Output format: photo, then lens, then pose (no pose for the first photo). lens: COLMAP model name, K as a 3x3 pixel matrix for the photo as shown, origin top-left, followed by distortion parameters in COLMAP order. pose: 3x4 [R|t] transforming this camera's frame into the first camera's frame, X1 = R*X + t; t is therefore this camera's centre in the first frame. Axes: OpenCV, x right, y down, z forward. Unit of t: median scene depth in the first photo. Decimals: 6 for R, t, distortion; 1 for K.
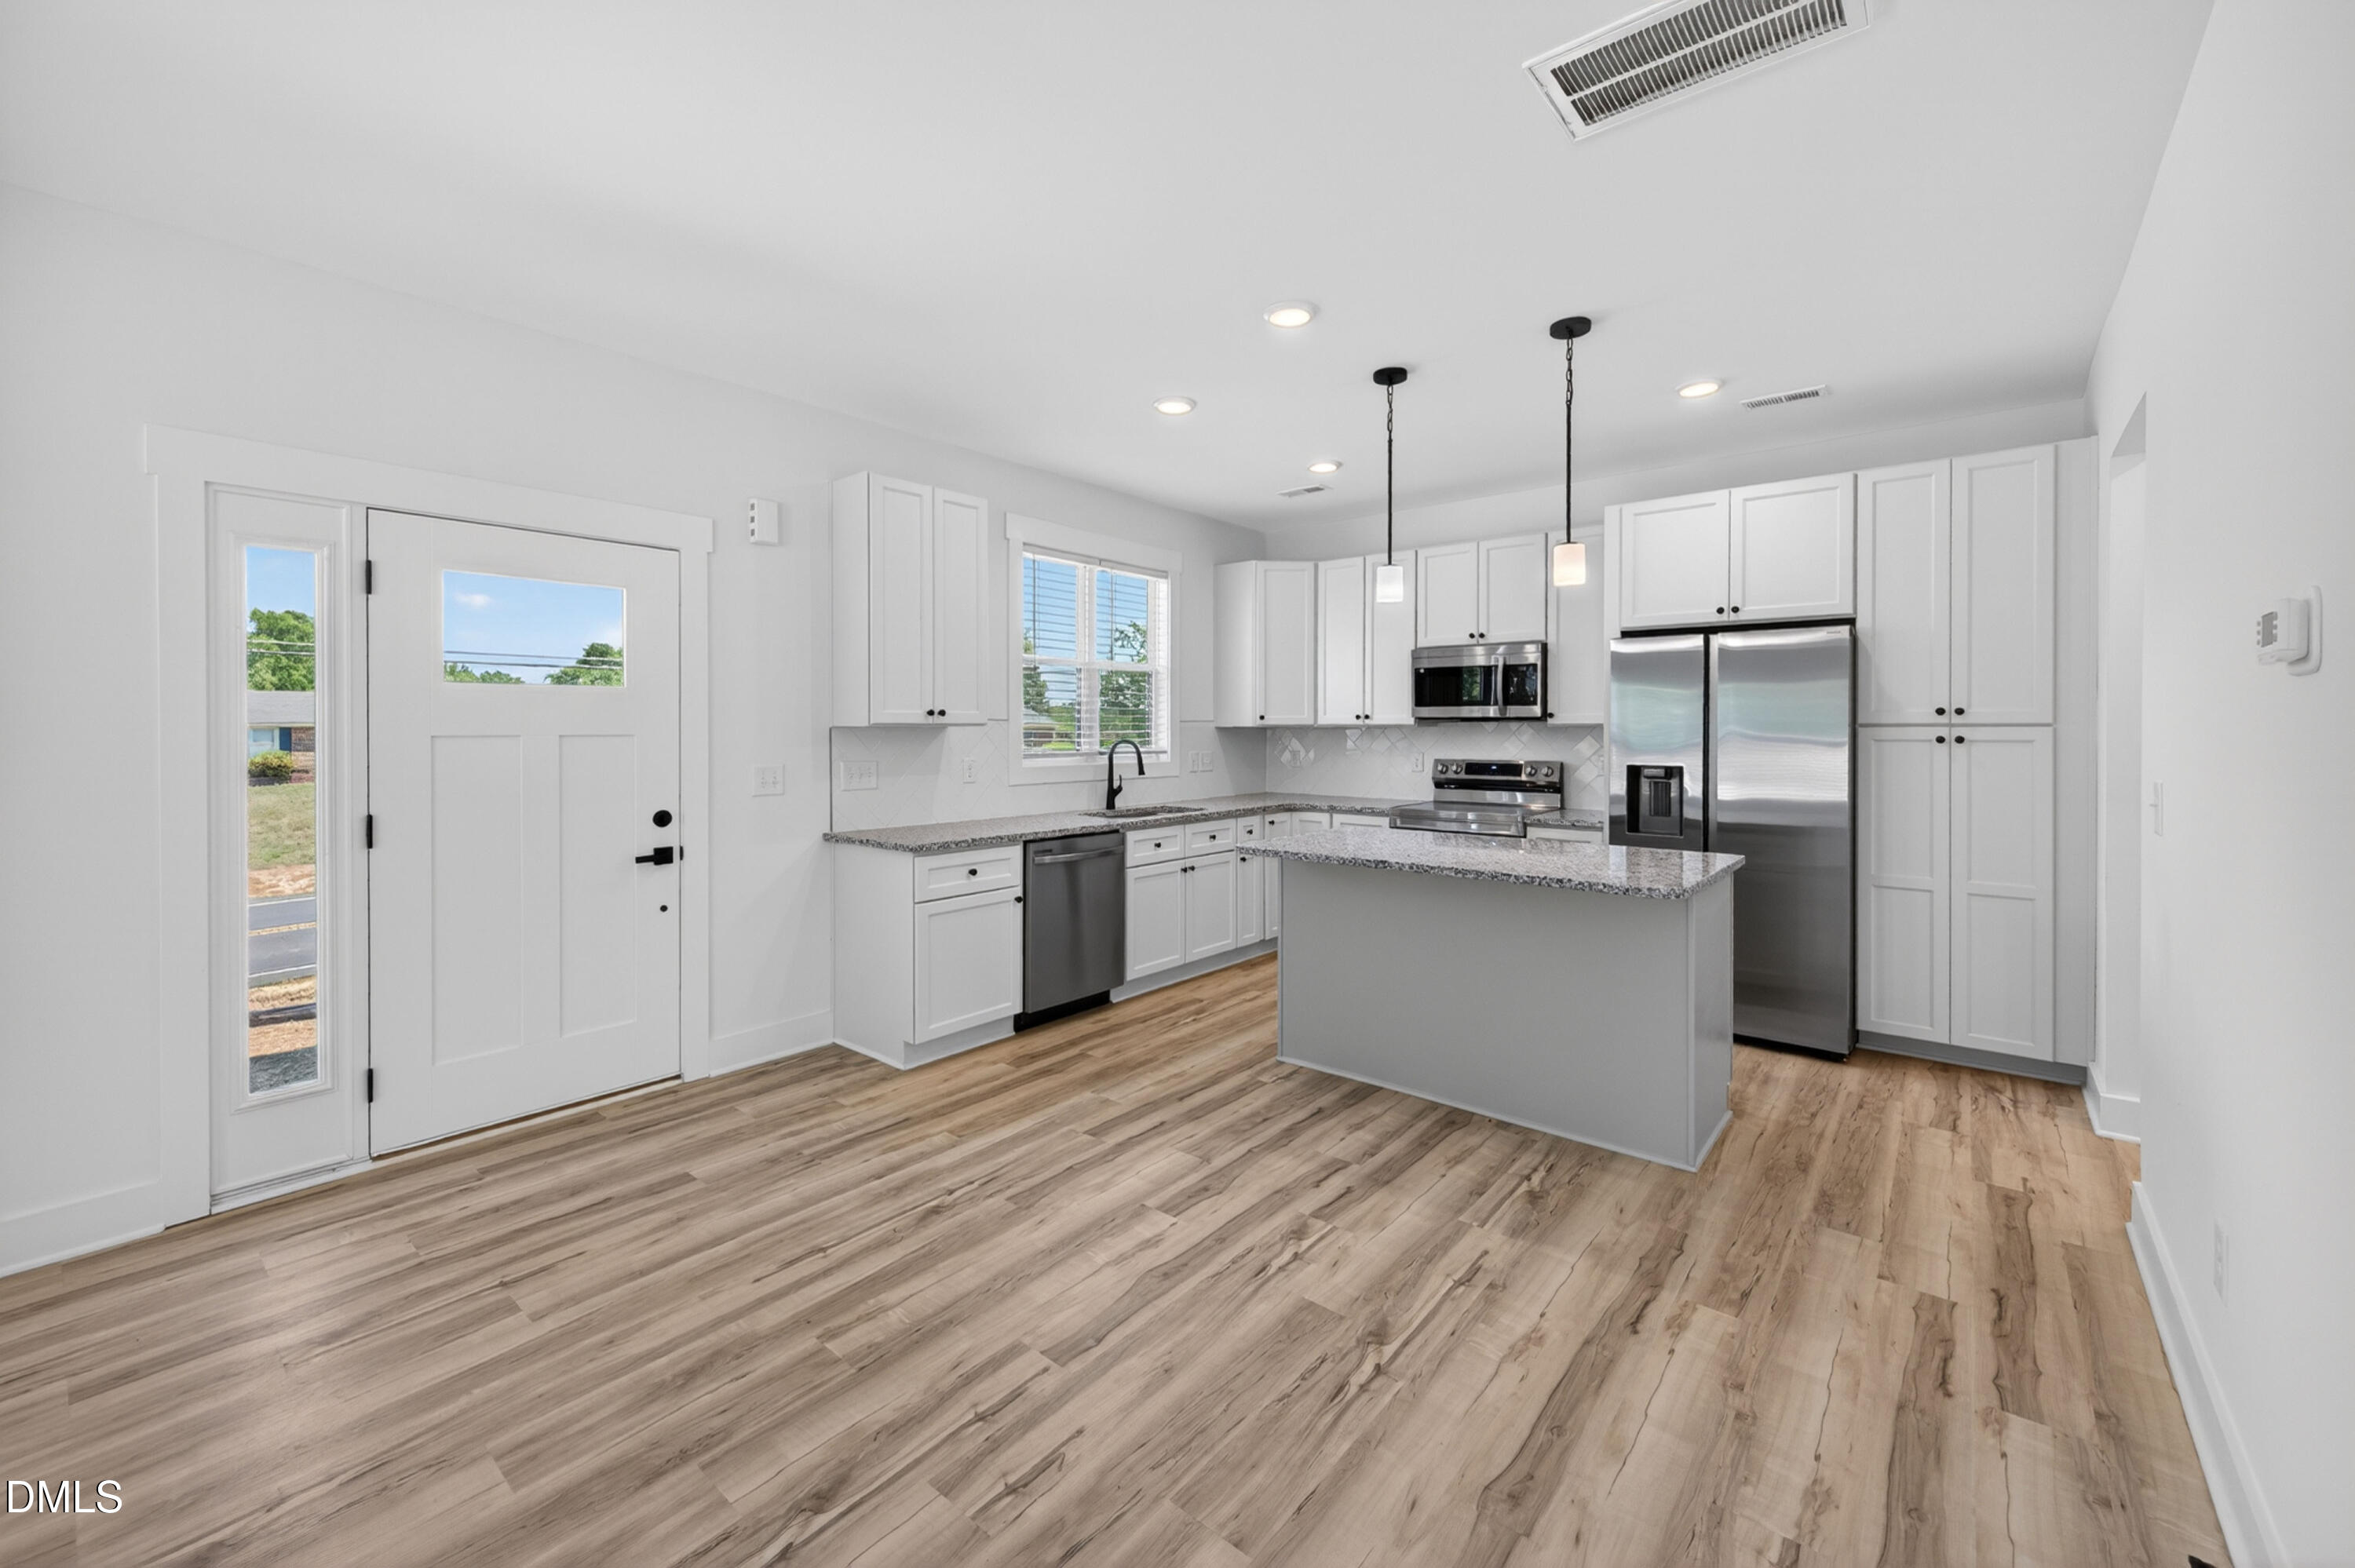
lens RADIAL K [[913.3, 0, 1193.5], [0, 913.3, 730.7], [0, 0, 1]] dist [0.005734, -0.000268]
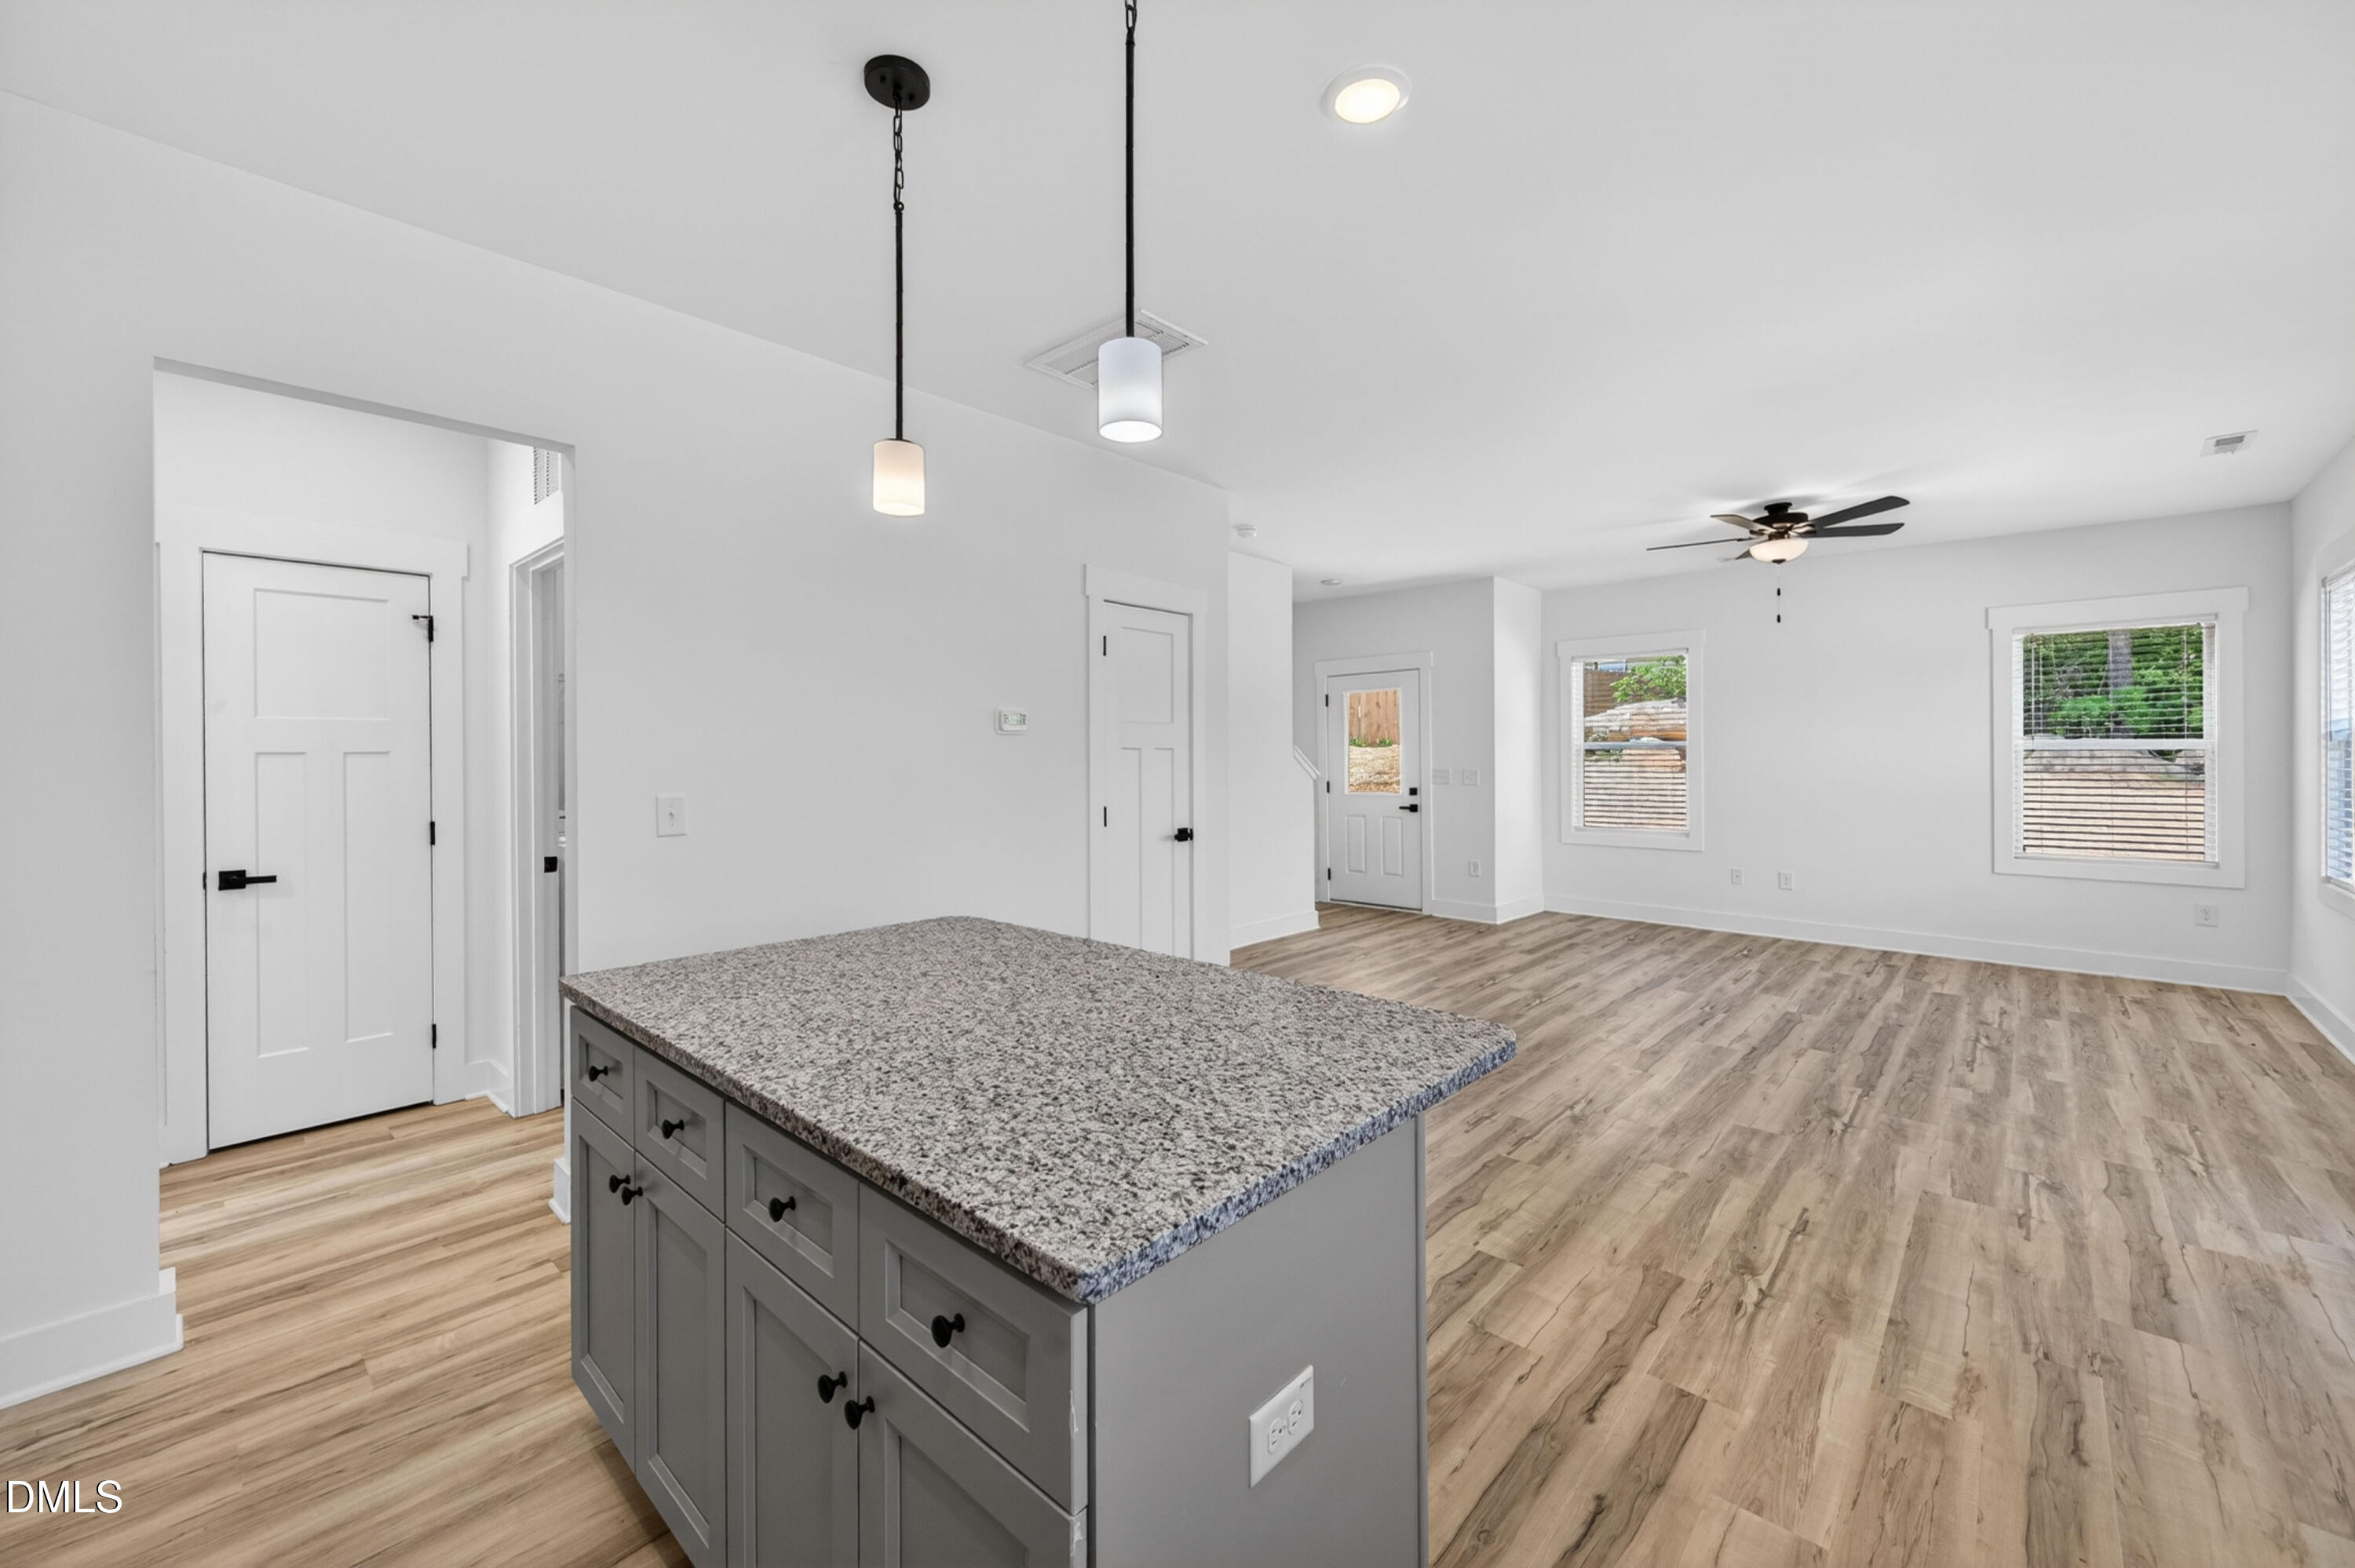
lens RADIAL K [[919.6, 0, 1178.3], [0, 919.6, 717.2], [0, 0, 1]] dist [0.002275, 0.000266]
pose [[-0.998535, 0.005545, 0.053823, 0.173365], [0.003626, 0.999357, -0.035683, -0.002777], [-0.053986, -0.035436, -0.997913, 1.431986]]
